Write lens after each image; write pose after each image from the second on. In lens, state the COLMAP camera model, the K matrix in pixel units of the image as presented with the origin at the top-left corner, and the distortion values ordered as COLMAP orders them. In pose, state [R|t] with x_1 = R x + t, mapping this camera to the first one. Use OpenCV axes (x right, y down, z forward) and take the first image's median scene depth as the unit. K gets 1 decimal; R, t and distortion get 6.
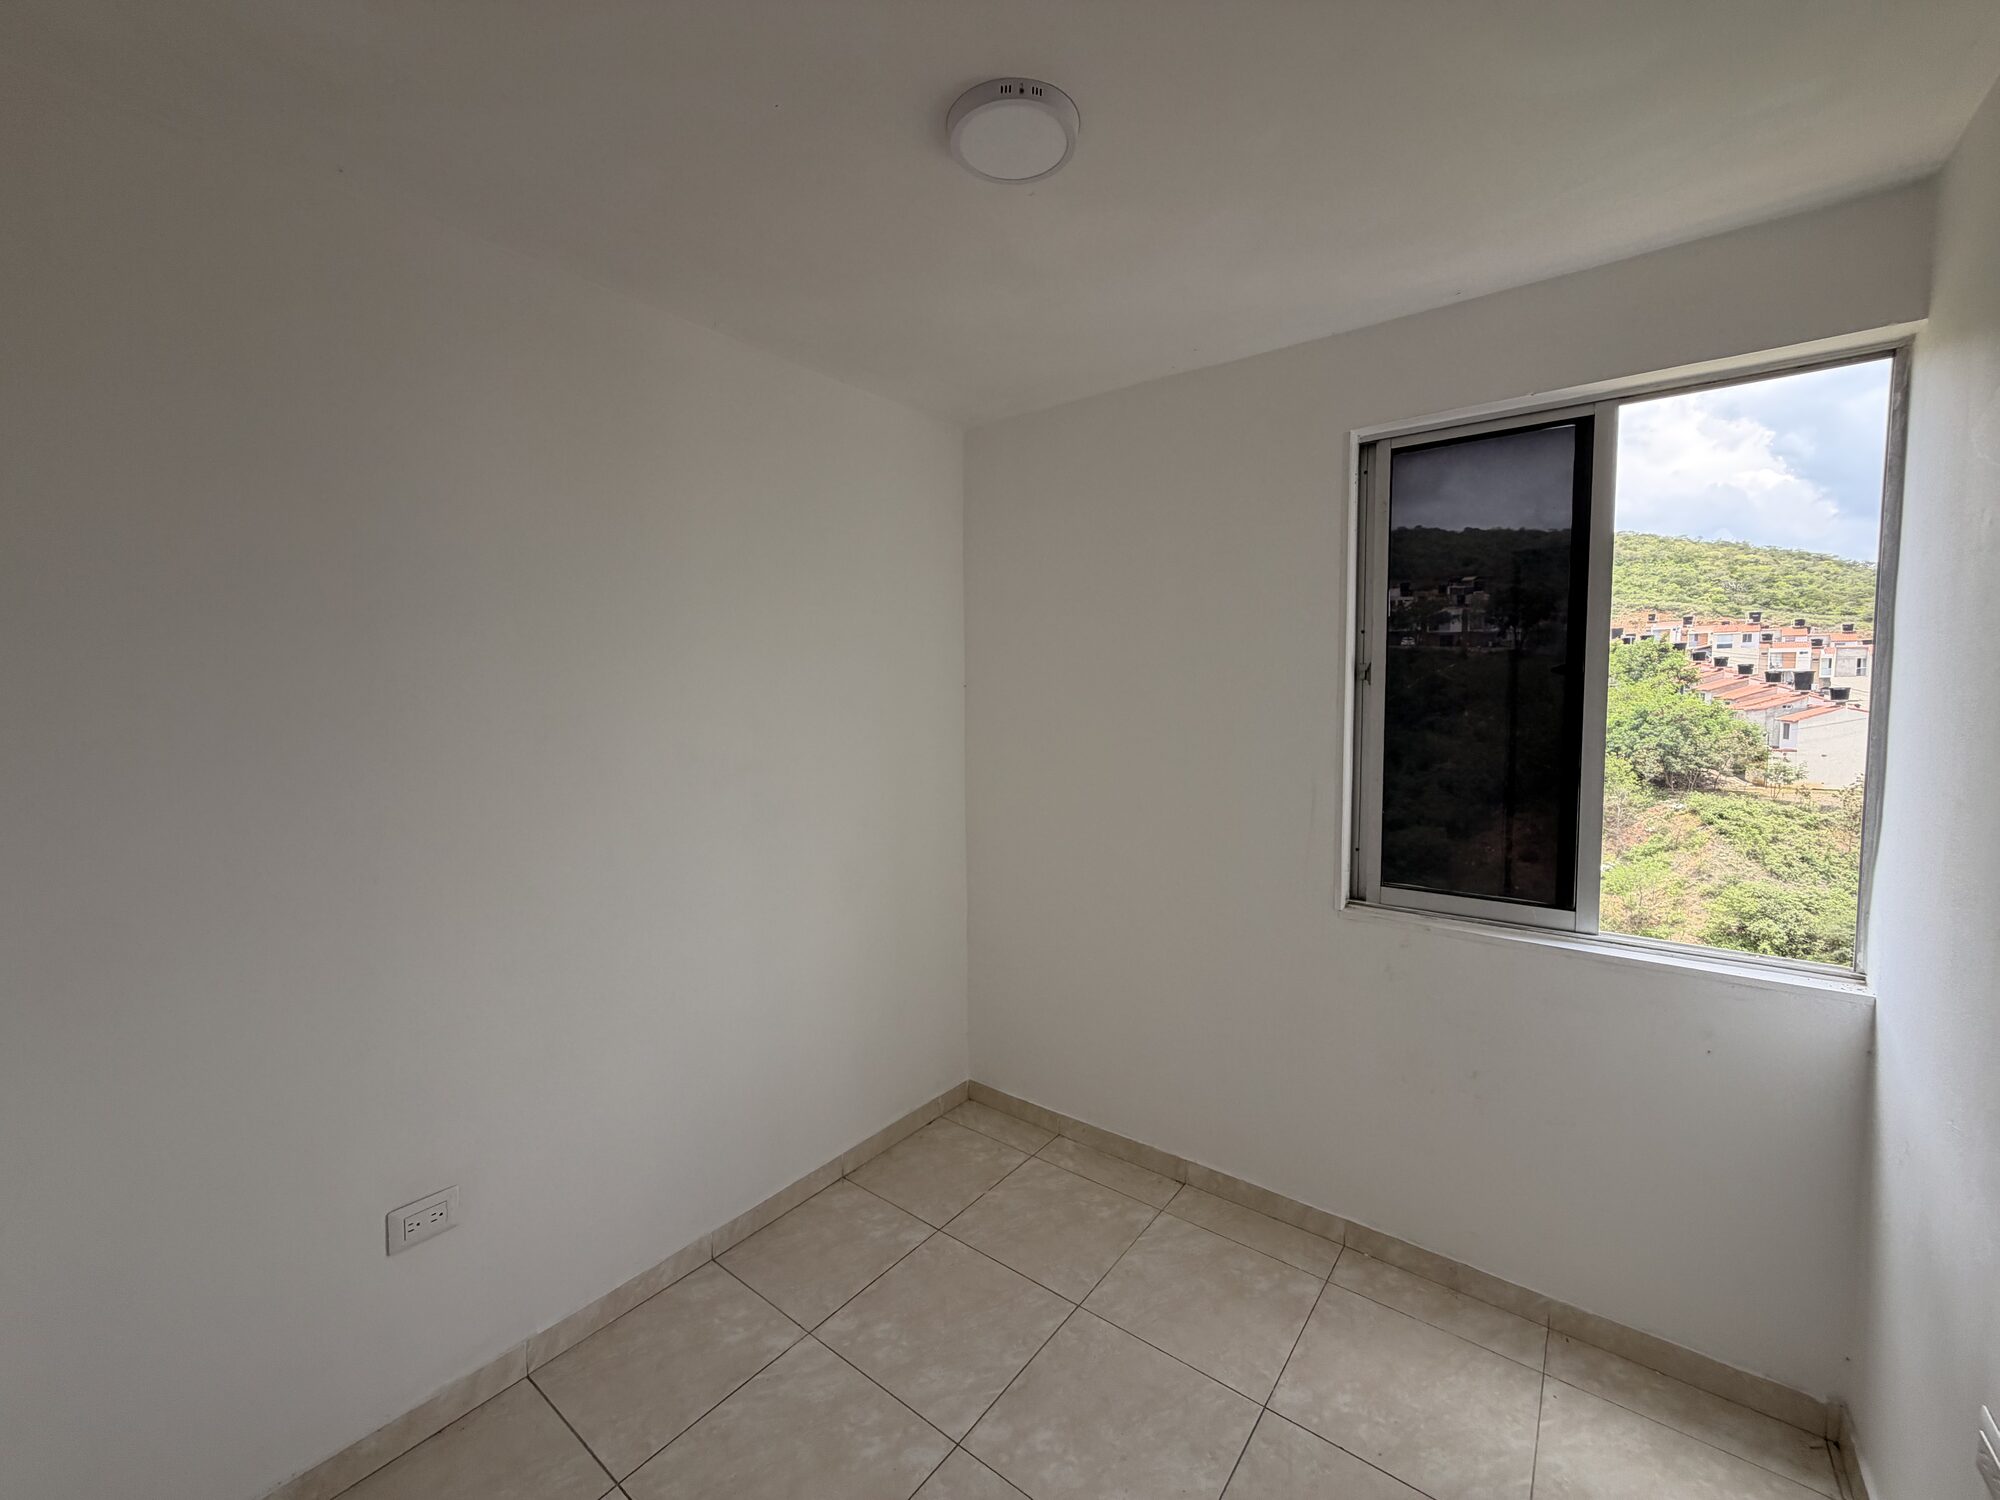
lens RADIAL K [[802.0, 0, 985.5], [0, 802.0, 733.0], [0, 0, 1]] dist [0.002855, 0.000137]
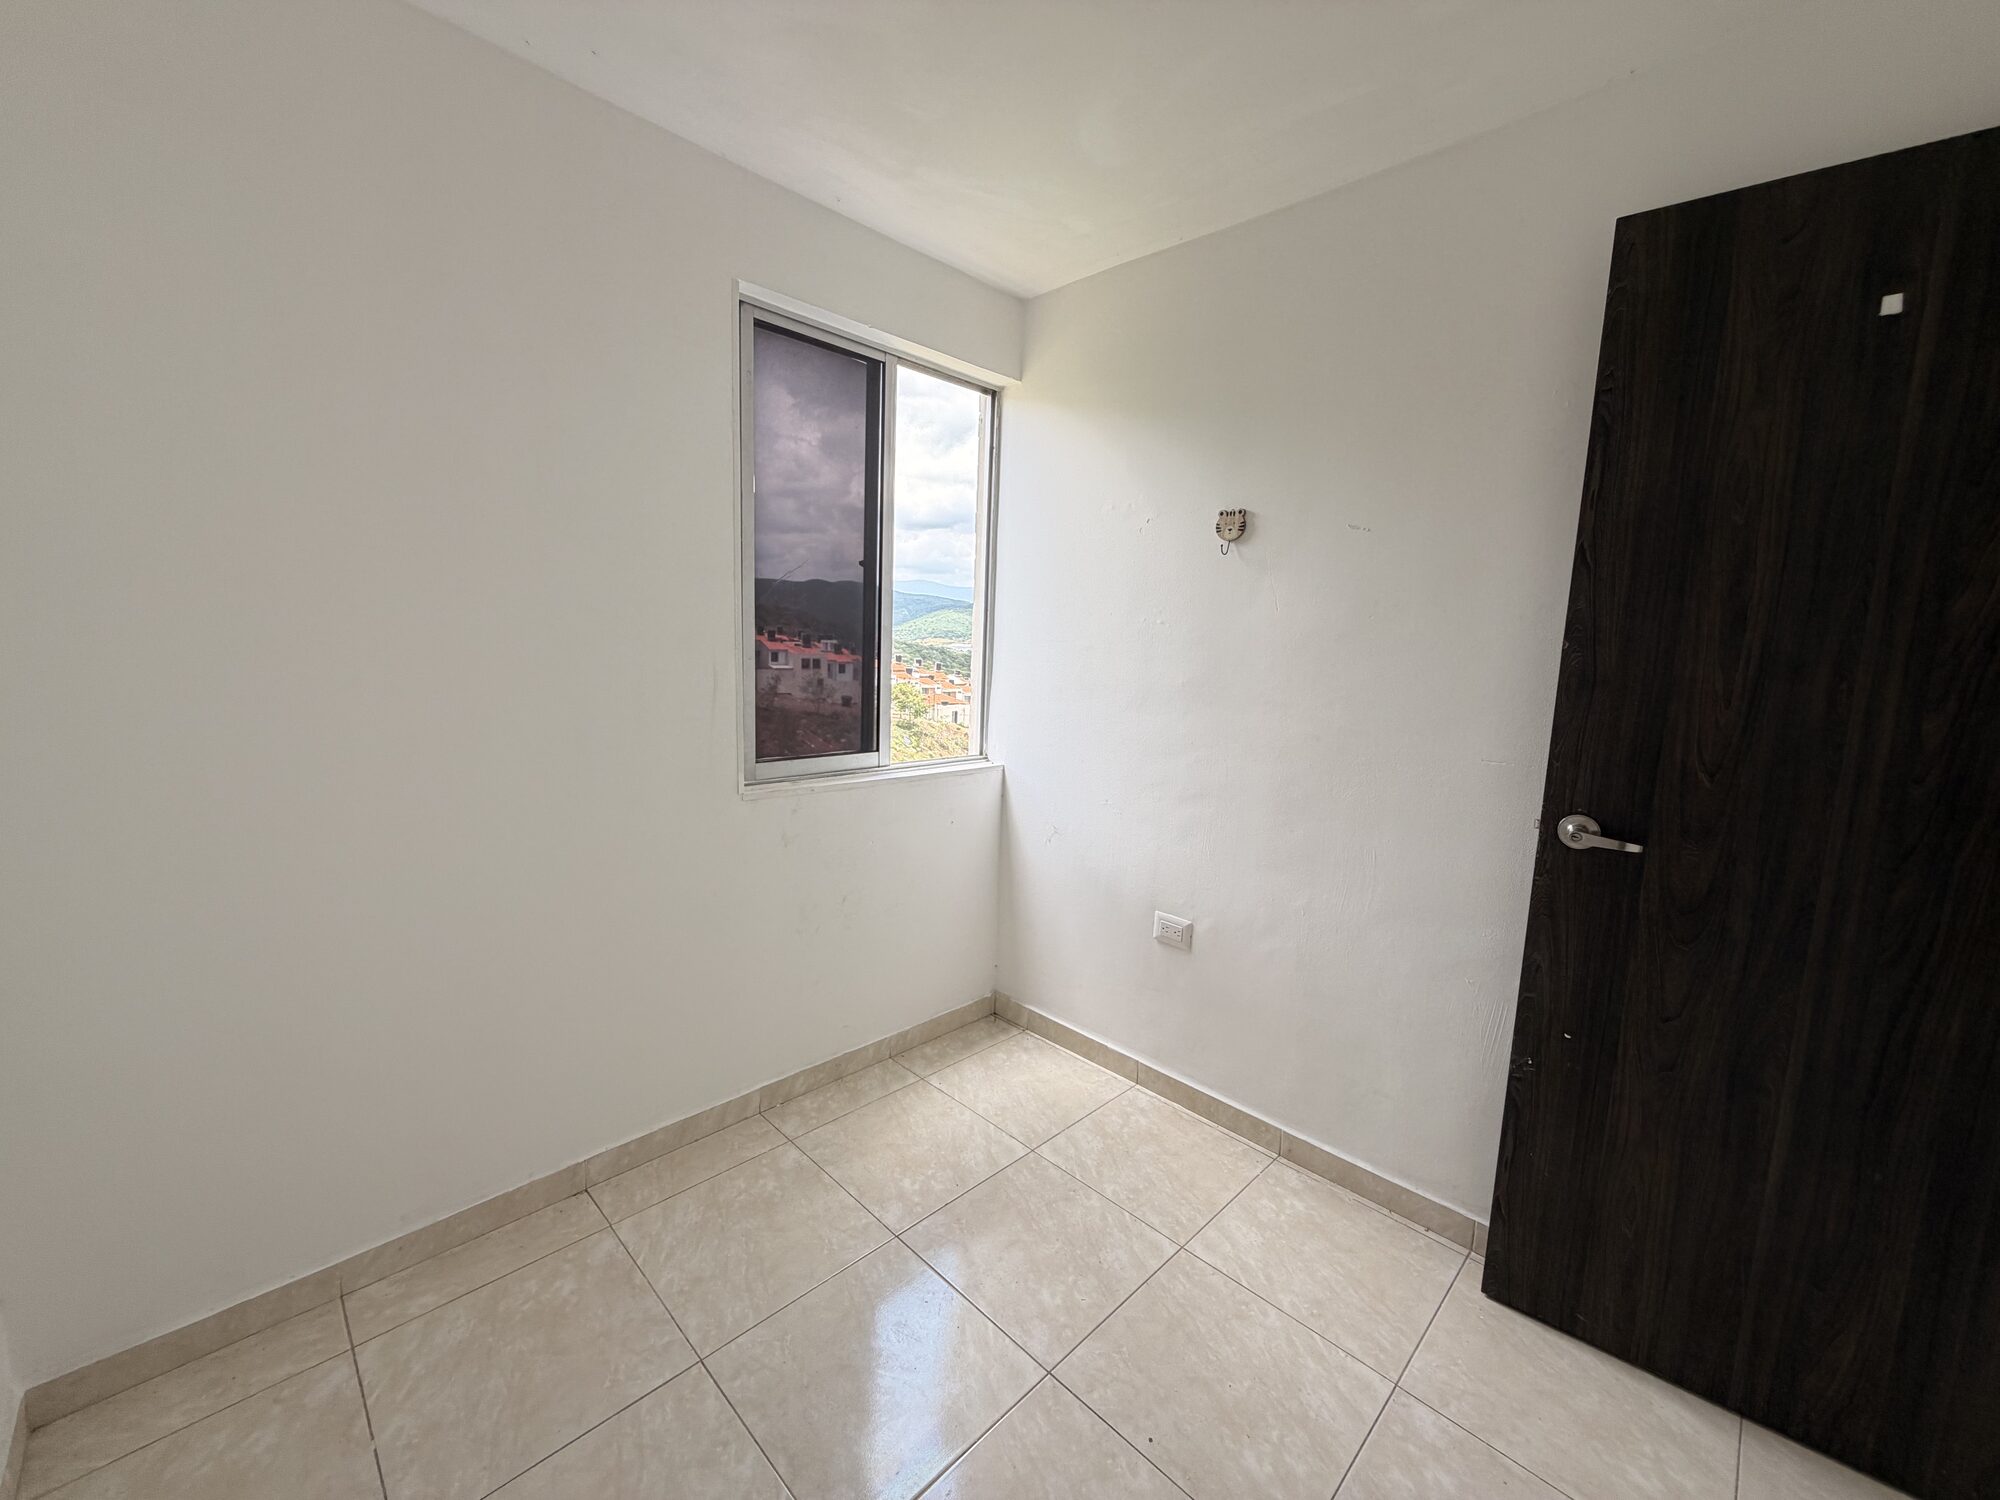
lens RADIAL K [[802.0, 0, 1014.3], [0, 802.0, 731.6], [0, 0, 1]] dist [0.002855, 0.000137]
pose [[0.112971, -0.116338, 0.986764, -0.494951], [0.003941, 0.993166, 0.116642, 0.034830], [-0.993590, -0.009288, 0.112658, 0.586922]]
